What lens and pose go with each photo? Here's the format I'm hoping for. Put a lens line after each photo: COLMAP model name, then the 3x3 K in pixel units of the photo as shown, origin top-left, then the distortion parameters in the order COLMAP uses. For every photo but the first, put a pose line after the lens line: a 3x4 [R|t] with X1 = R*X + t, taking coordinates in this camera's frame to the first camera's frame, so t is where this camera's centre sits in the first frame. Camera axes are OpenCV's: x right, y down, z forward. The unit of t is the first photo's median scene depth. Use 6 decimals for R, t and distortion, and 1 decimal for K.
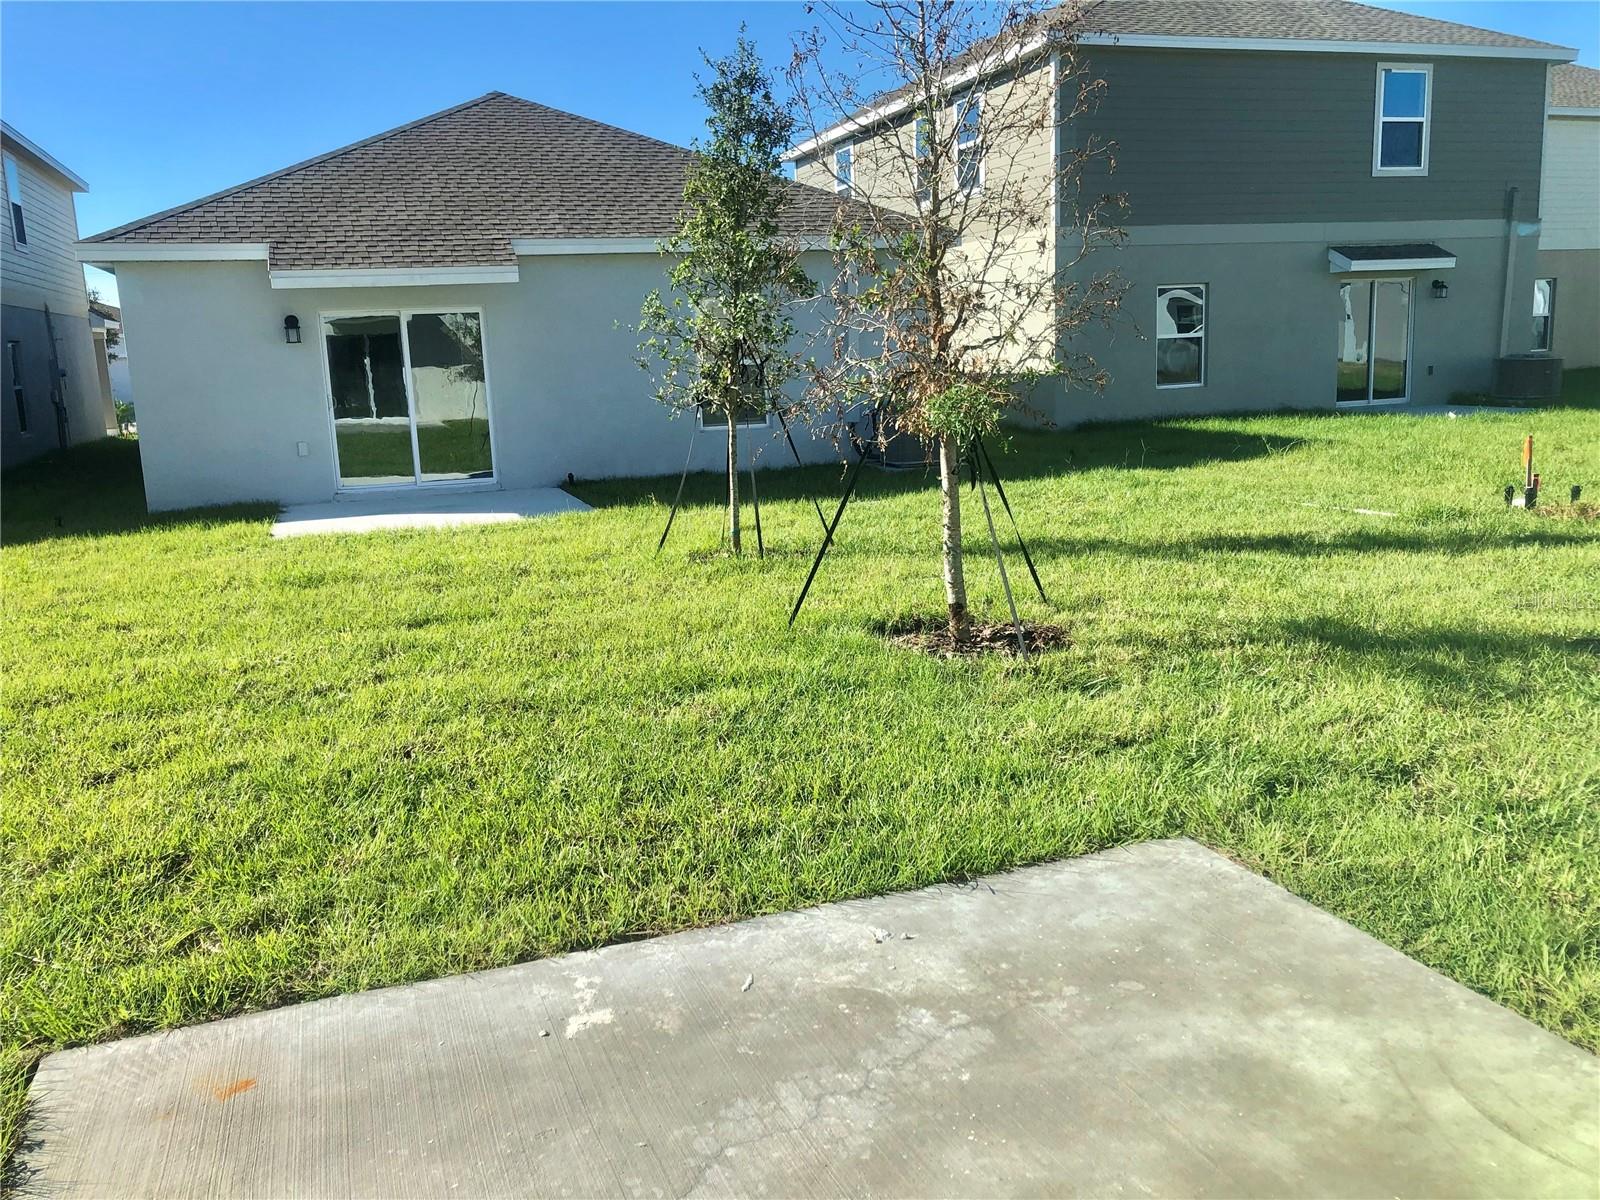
lens RADIAL K [[1322.9, 0, 808.1], [0, 1322.9, 602.4], [0, 0, 1]] dist [0.061844, -0.061289]
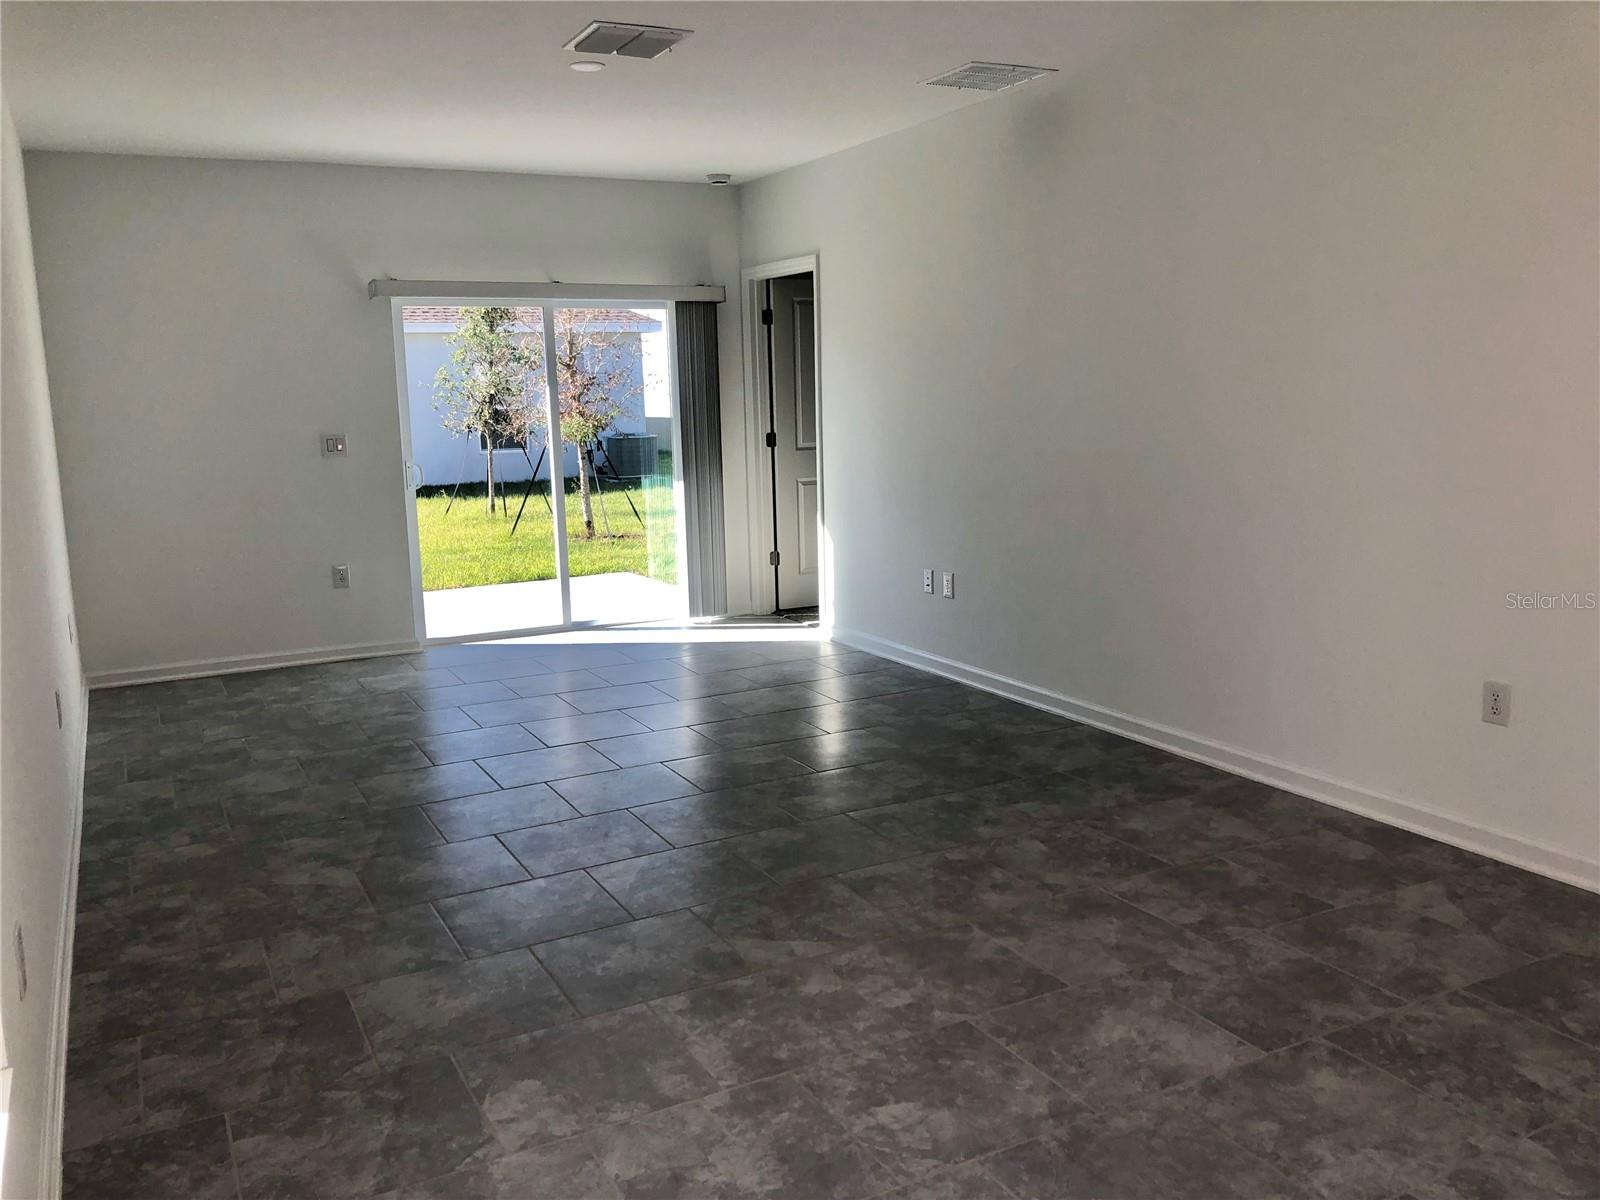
lens RADIAL K [[1322.9, 0, 786.5], [0, 1322.9, 593.5], [0, 0, 1]] dist [0.061844, -0.061289]
pose [[0.986936, -0.011534, 0.160702, 0.033443], [0.018628, 0.998914, -0.042706, 0.107560], [-0.160035, 0.045142, 0.986079, -0.571438]]
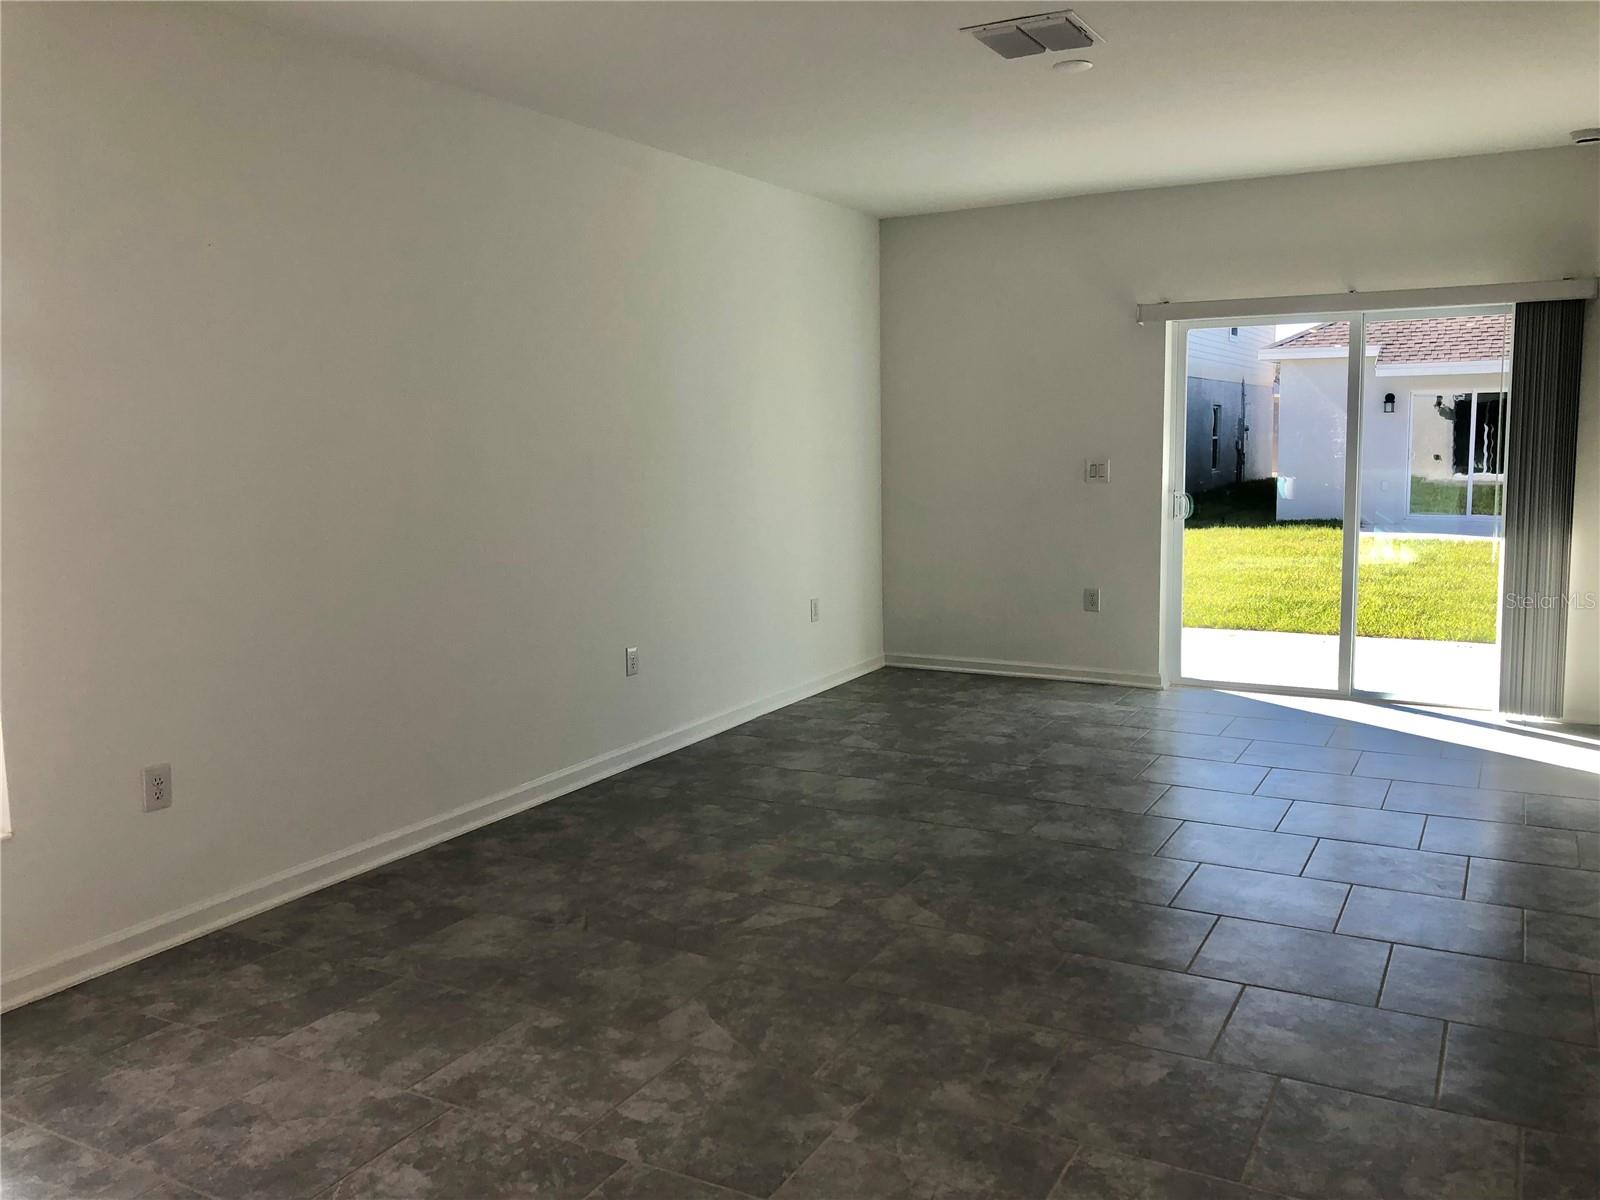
lens RADIAL K [[1322.9, 0, 804.0], [0, 1322.9, 592.1], [0, 0, 1]] dist [0.061844, -0.061289]
pose [[0.676504, 0.118728, -0.726805, 0.278877], [-0.154795, 0.987795, 0.017280, 0.077414], [0.719986, 0.100816, 0.686626, -0.460916]]
